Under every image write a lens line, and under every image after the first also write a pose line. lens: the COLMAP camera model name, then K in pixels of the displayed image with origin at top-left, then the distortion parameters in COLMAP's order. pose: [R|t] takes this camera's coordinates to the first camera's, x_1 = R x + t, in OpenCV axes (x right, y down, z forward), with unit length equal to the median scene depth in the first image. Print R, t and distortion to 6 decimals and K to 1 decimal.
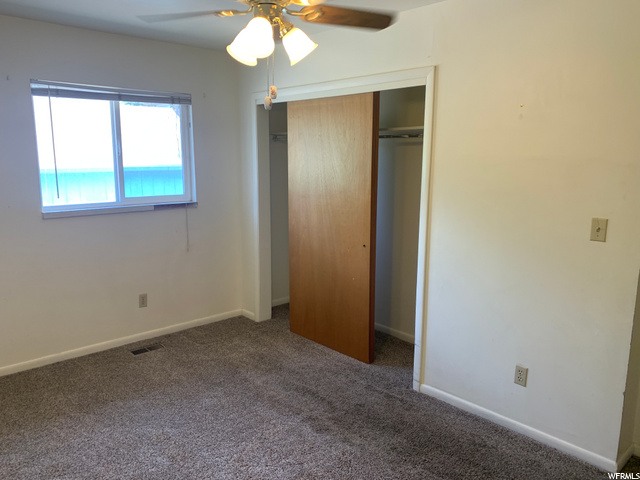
lens RADIAL K [[496.6, 0, 316.6], [0, 496.6, 239.8], [0, 0, 1]] dist [0.044287, -0.030100]
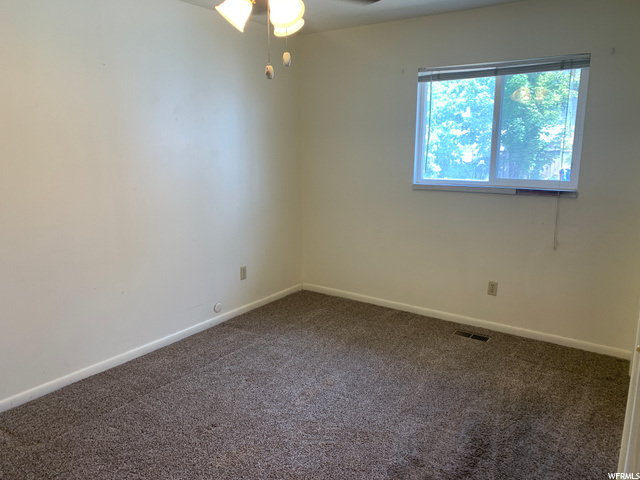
lens RADIAL K [[496.6, 0, 316.7], [0, 496.6, 241.2], [0, 0, 1]] dist [0.044287, -0.030100]
pose [[0.212514, 0.192629, -0.957983, 0.481052], [-0.167825, 0.973005, 0.158420, -0.060417], [0.962638, 0.127107, 0.239105, 0.453890]]
